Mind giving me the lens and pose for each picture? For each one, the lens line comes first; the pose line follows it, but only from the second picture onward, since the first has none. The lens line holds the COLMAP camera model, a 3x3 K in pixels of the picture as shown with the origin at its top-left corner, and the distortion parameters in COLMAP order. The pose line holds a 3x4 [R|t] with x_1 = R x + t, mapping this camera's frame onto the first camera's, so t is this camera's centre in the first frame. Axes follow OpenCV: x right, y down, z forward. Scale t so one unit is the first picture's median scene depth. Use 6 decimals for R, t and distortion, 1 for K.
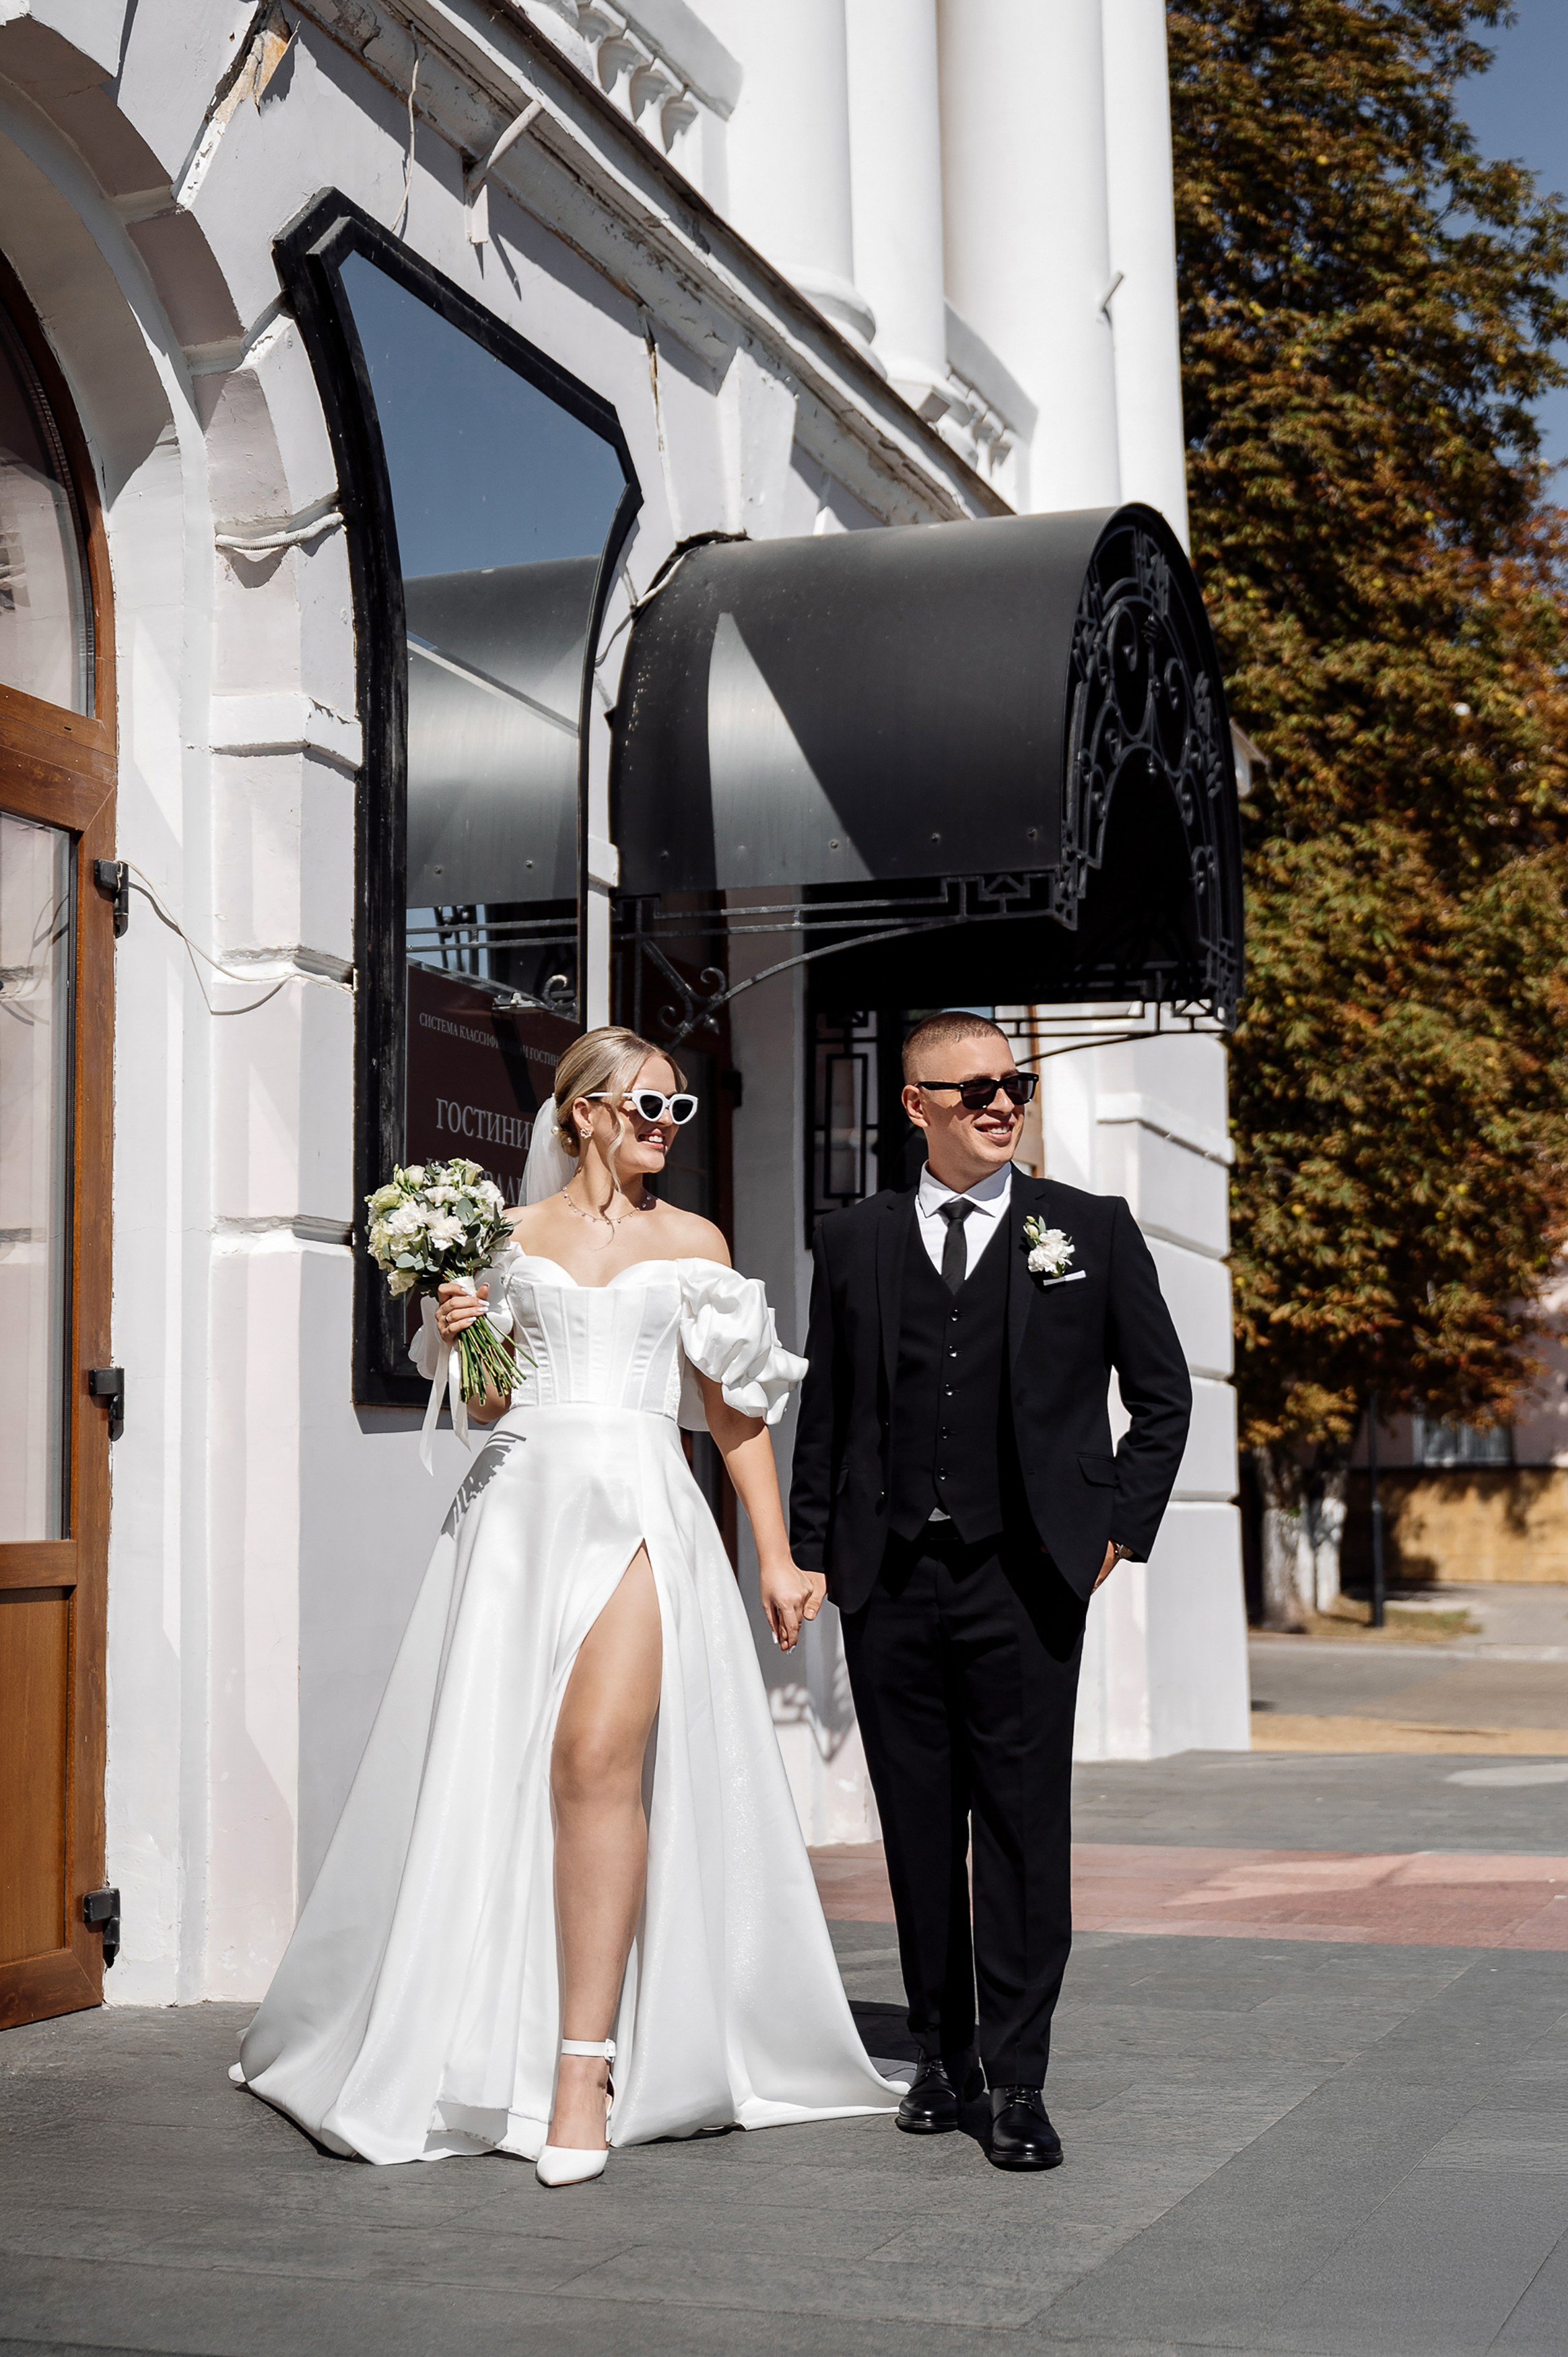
lens RADIAL K [[3598.1, 0, 730.1], [0, 3598.1, 1048.5], [0, 0, 1]] dist [0.001686, 0.017387]
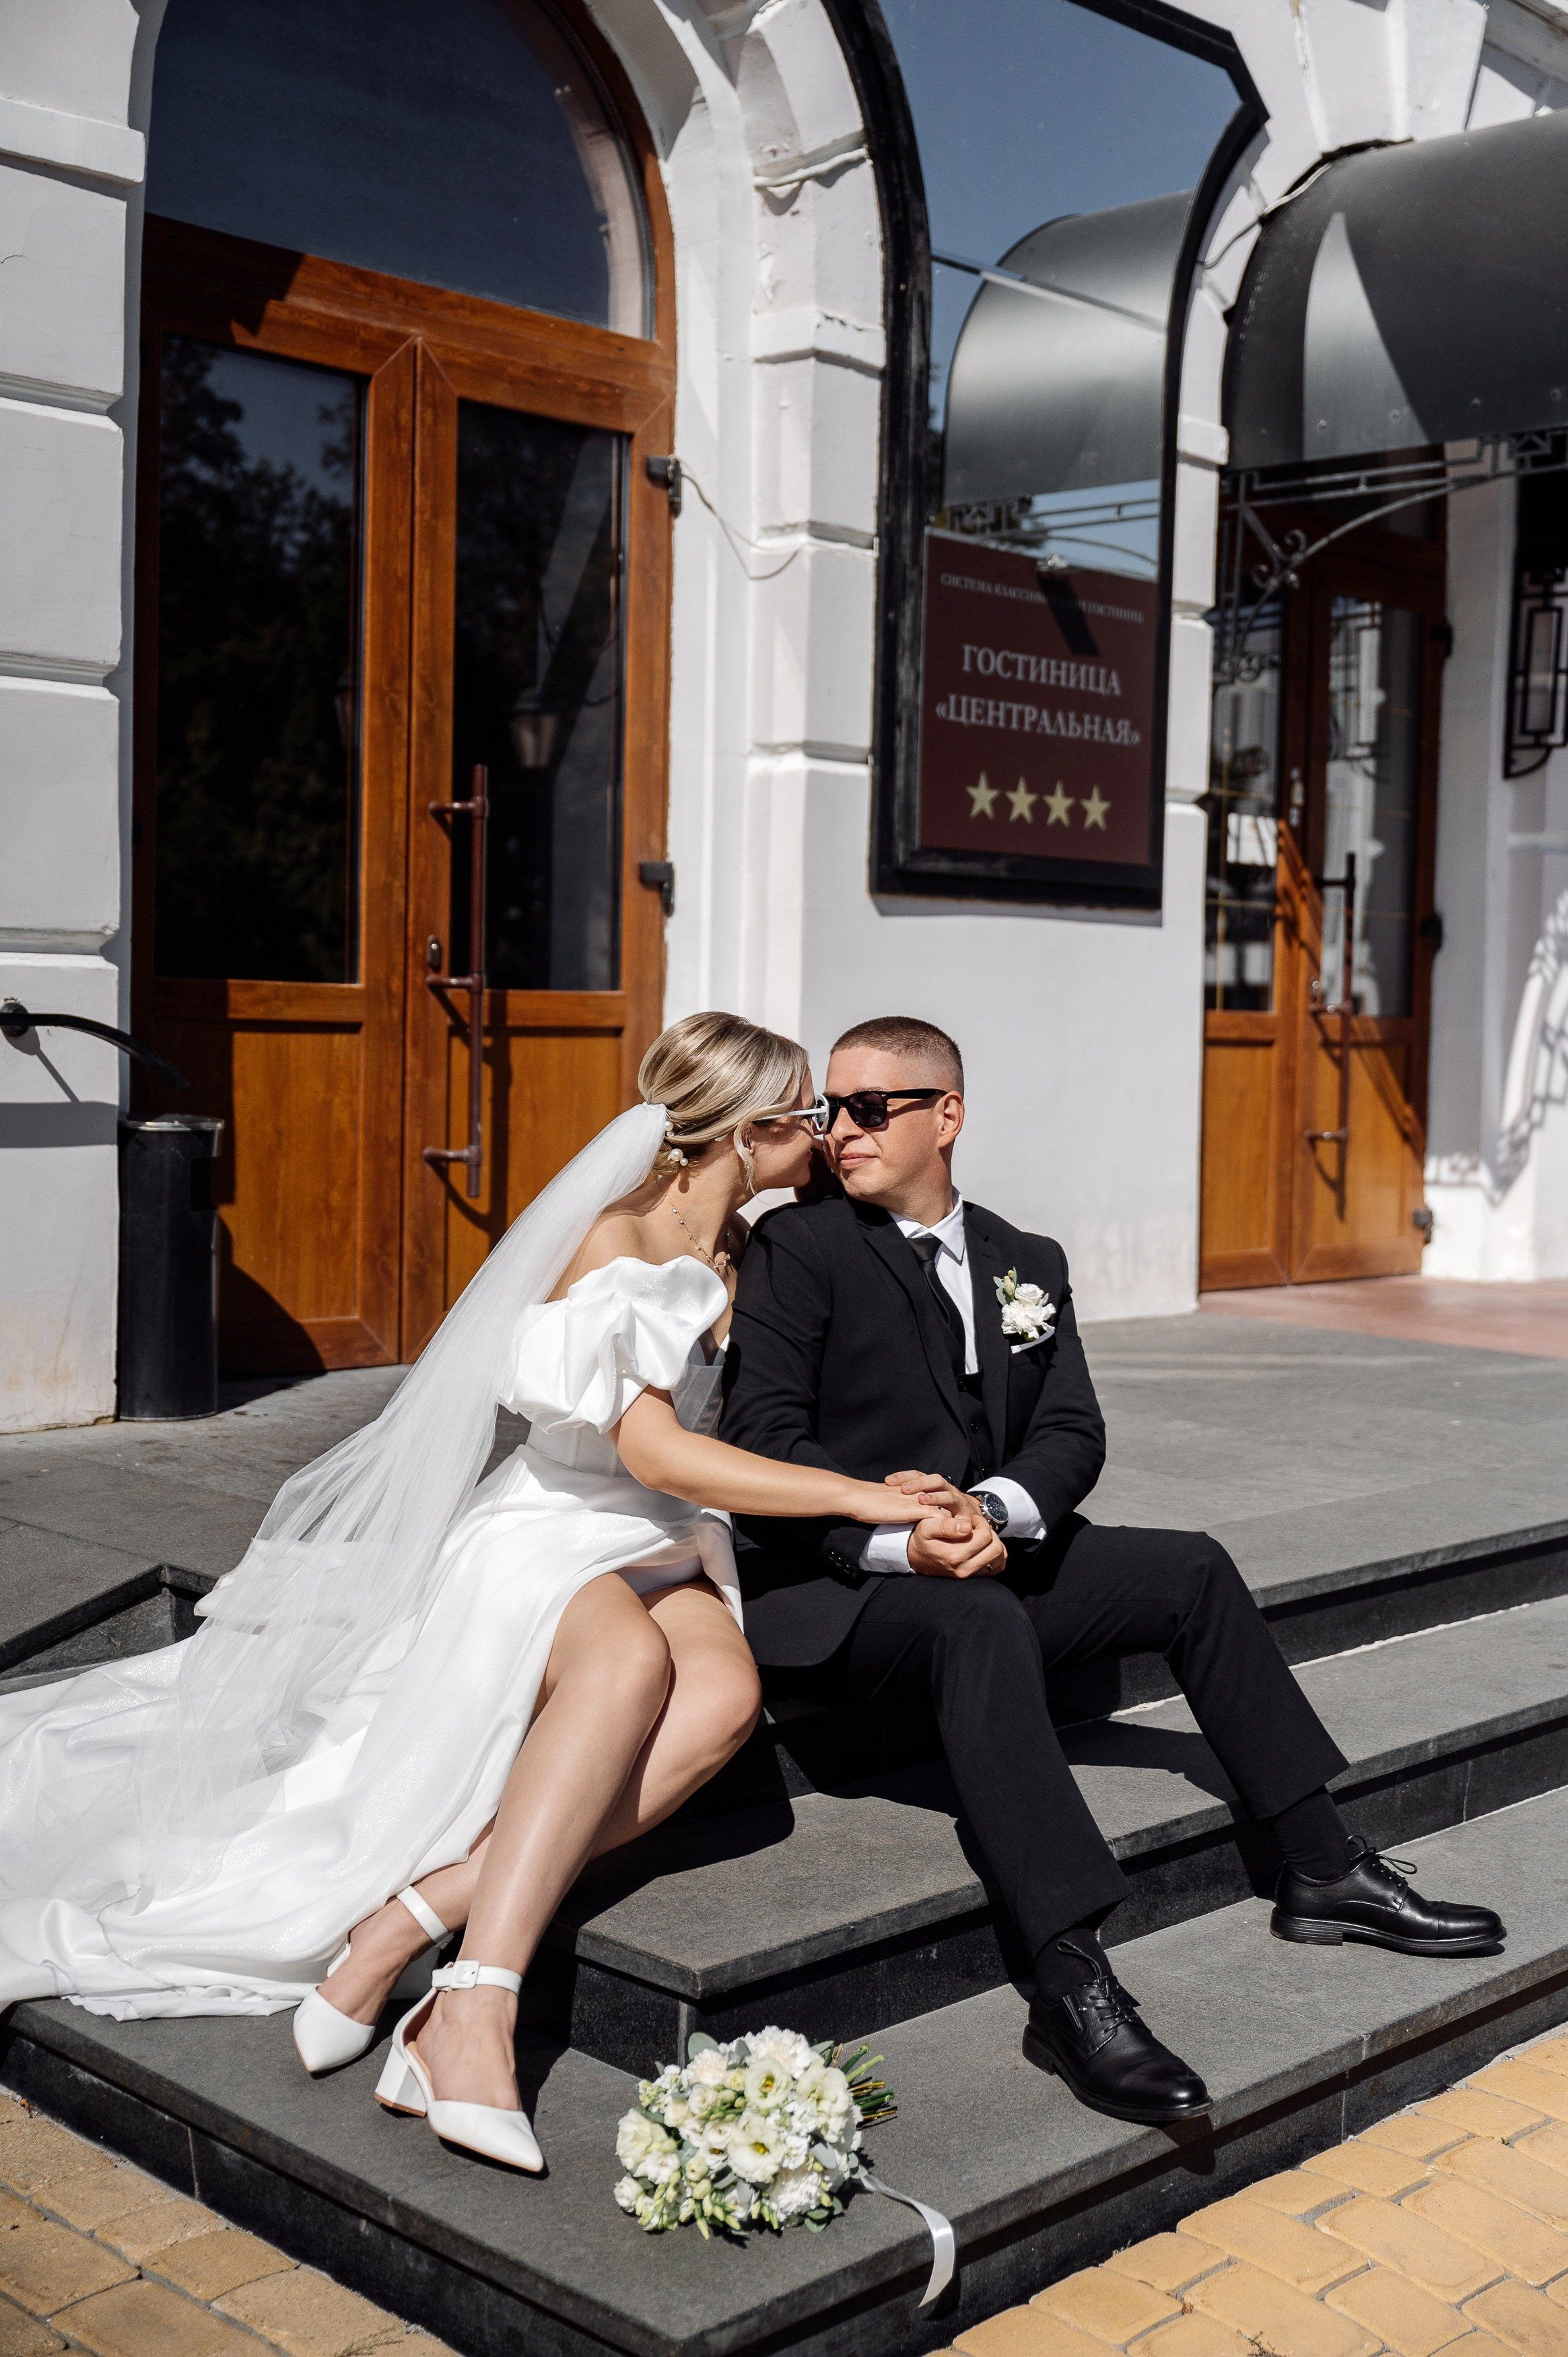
lens RADIAL K [[2826.9, 0, 784.0], [0, 2826.9, 1178.5], [0, 0, 1]] dist [0.003466, -0.013471]
pose [[0.909784, 0.053274, -0.411649, 0.228825], [0.023407, 0.983567, 0.179022, 0.015971], [0.414422, -0.172507, 0.893586, 0.074660]]
